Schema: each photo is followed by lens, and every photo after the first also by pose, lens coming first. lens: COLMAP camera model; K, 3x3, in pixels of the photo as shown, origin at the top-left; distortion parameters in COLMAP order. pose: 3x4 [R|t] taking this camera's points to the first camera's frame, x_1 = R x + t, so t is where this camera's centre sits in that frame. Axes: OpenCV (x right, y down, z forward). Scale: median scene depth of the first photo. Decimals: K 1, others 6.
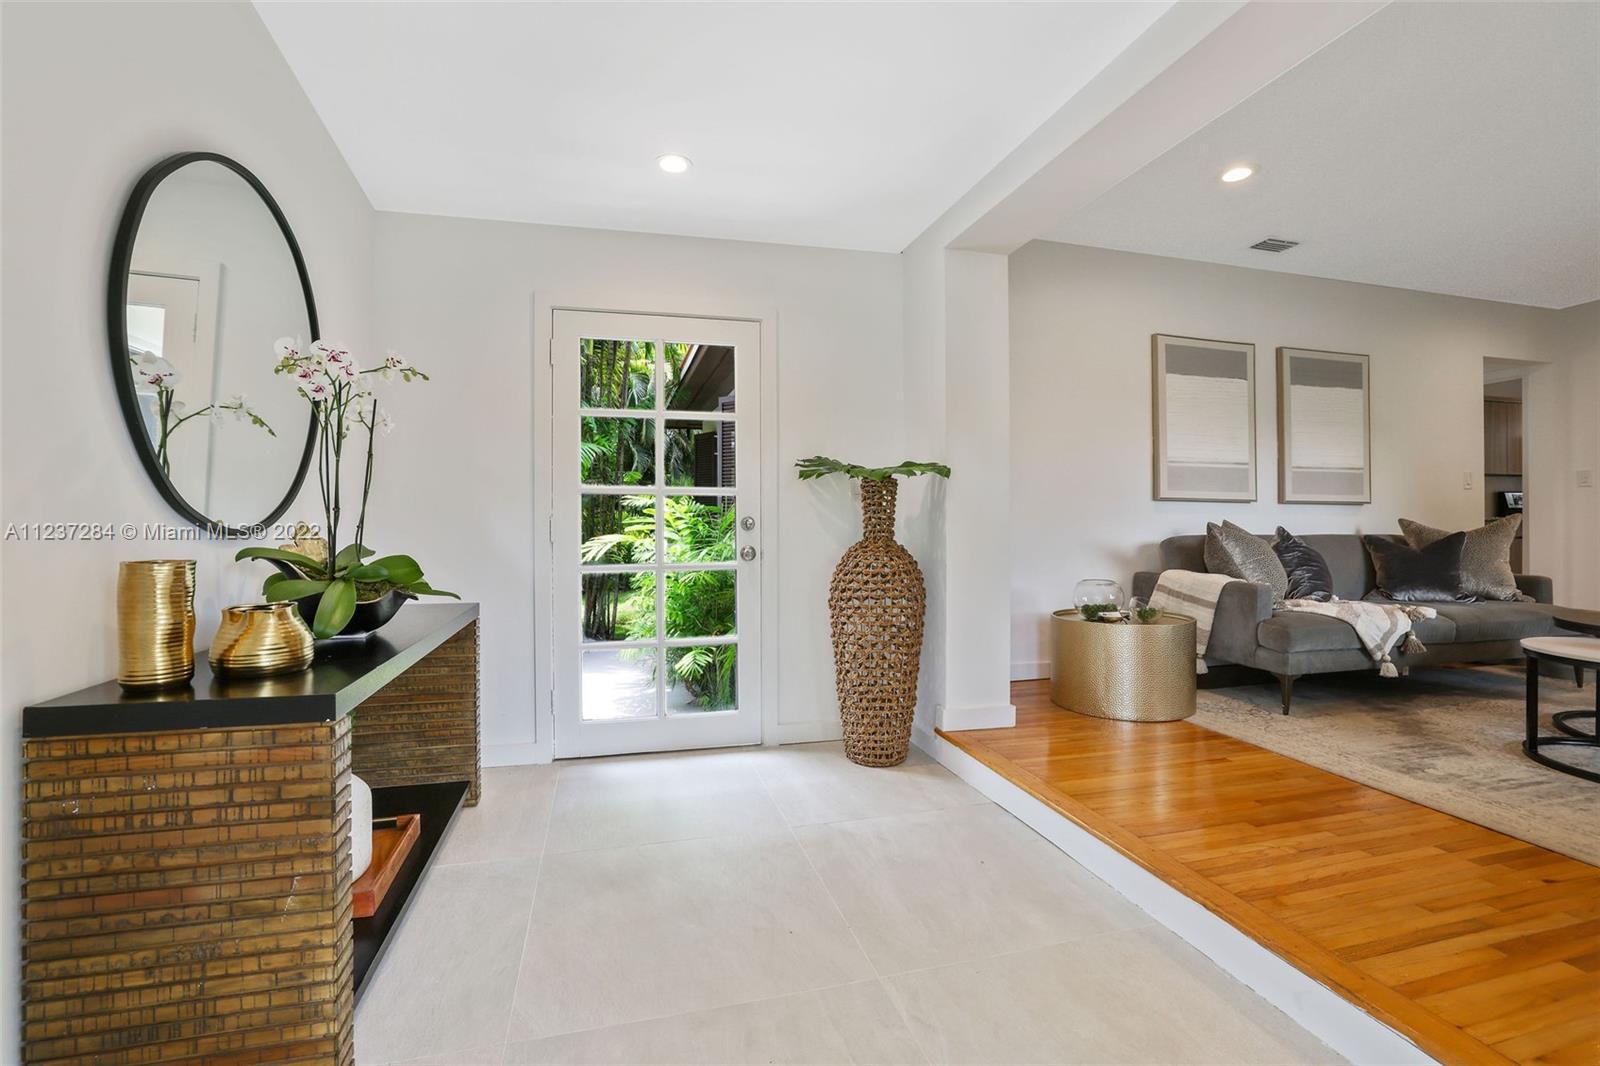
lens RADIAL K [[684.1, 0, 790.8], [0, 684.1, 525.5], [0, 0, 1]] dist [-0.045263, 0.015907]
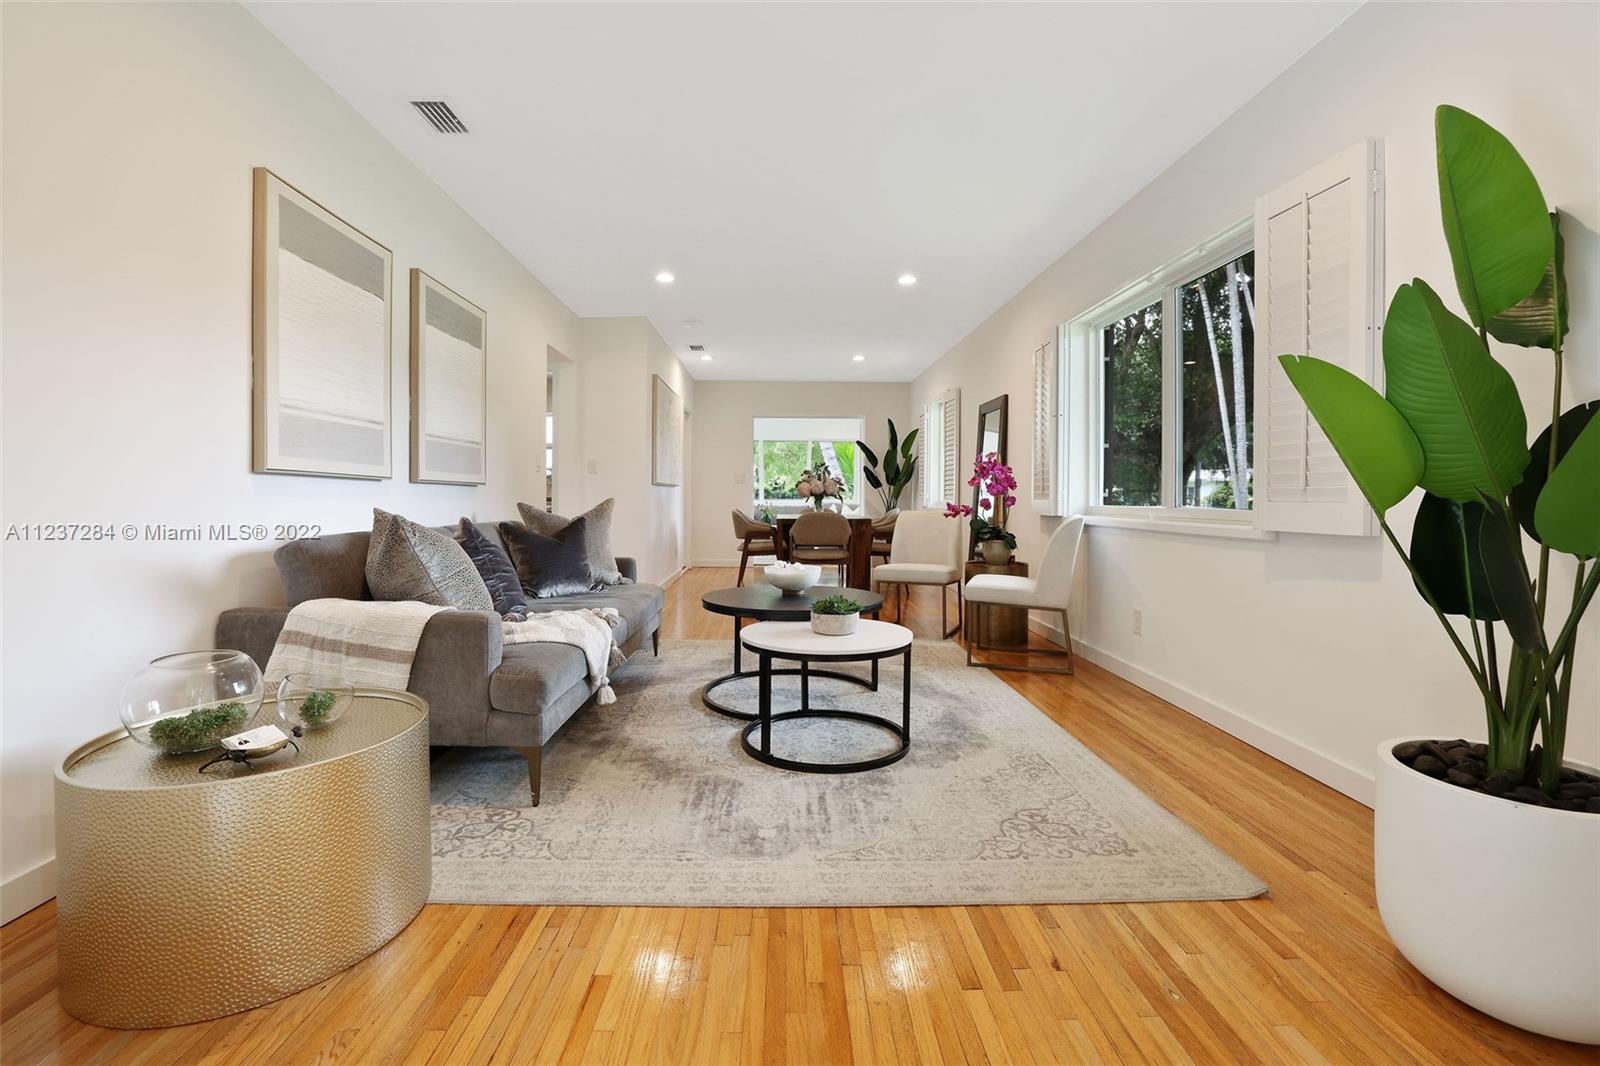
lens RADIAL K [[695.5, 0, 793.4], [0, 695.5, 494.6], [0, 0, 1]] dist [-0.043100, 0.009465]
pose [[0.223341, 0.006605, 0.974718, 0.110929], [0.001296, 0.999974, -0.007073, -0.015976], [-0.974740, 0.002843, 0.223326, 0.493237]]
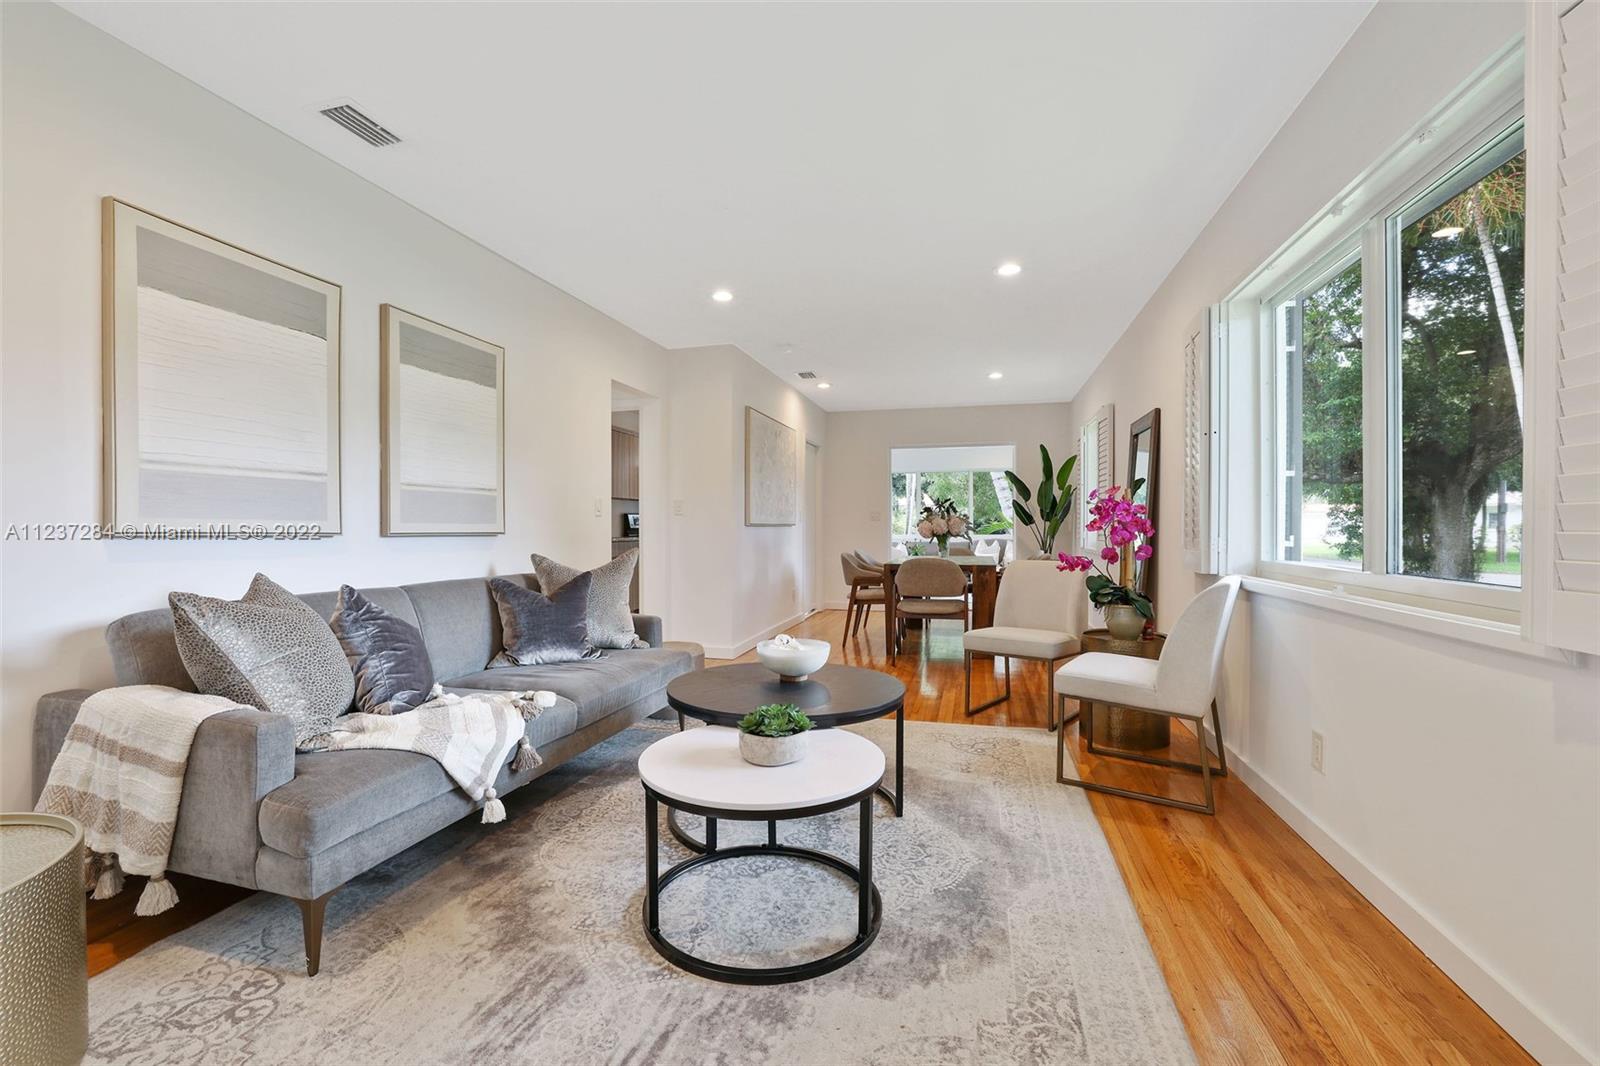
lens RADIAL K [[684.1, 0, 790.8], [0, 684.1, 525.5], [0, 0, 1]] dist [-0.045263, 0.015907]
pose [[0.494107, 0.003466, 0.869394, 0.394887], [0.004330, 0.999970, -0.006448, -0.043265], [-0.869390, 0.006950, 0.494077, 0.357219]]
